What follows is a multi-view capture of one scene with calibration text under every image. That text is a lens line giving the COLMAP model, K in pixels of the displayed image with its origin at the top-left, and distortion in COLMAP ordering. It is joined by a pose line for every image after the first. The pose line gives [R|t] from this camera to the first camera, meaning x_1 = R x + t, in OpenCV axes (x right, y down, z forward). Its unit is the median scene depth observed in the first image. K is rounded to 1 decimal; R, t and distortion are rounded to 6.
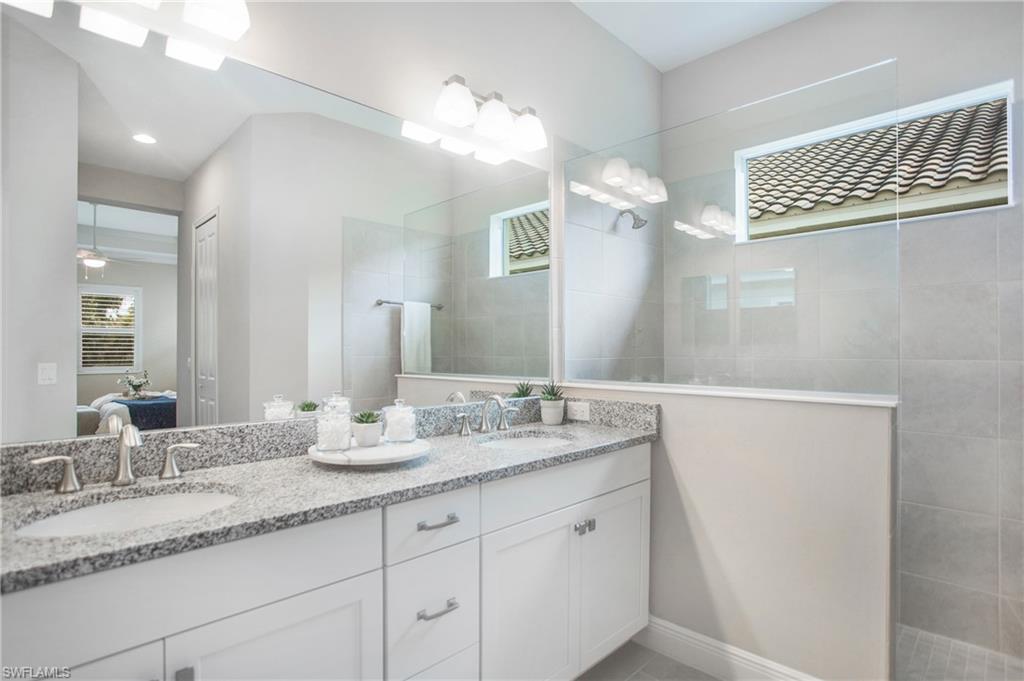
lens RADIAL K [[503.2, 0, 507.7], [0, 503.2, 341.7], [0, 0, 1]] dist [-0.068266, 0.032177]
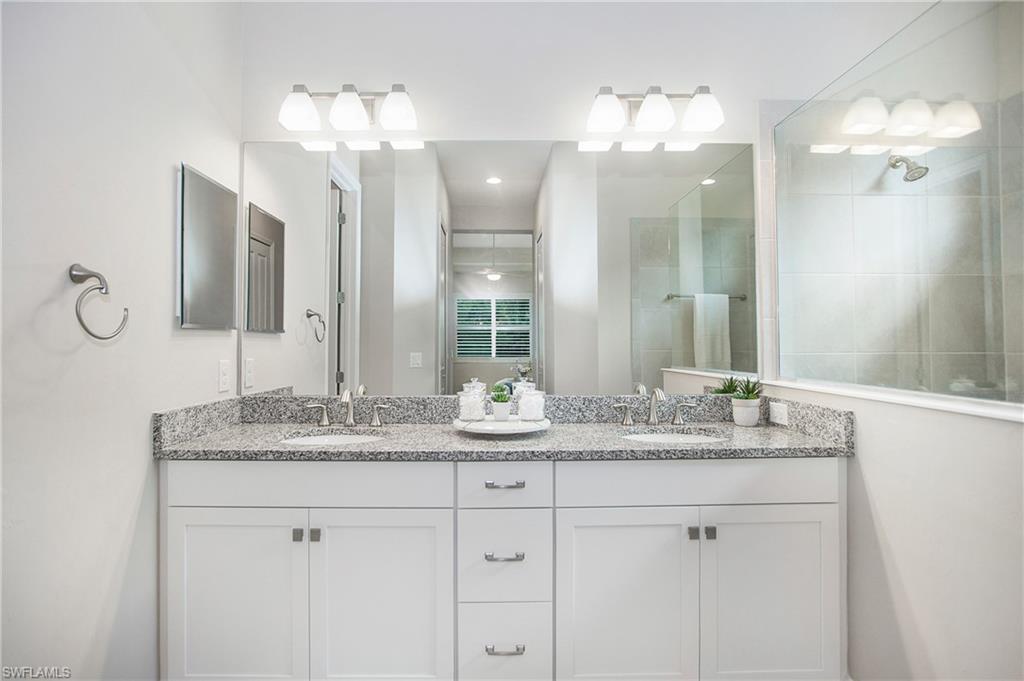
lens RADIAL K [[499.5, 0, 494.6], [0, 499.5, 334.2], [0, 0, 1]] dist [-0.031900, 0.000562]
pose [[0.744526, -0.014750, -0.667430, 0.397264], [0.012920, 0.999887, -0.007685, 0.002459], [0.667468, -0.002902, 0.744633, 0.048722]]
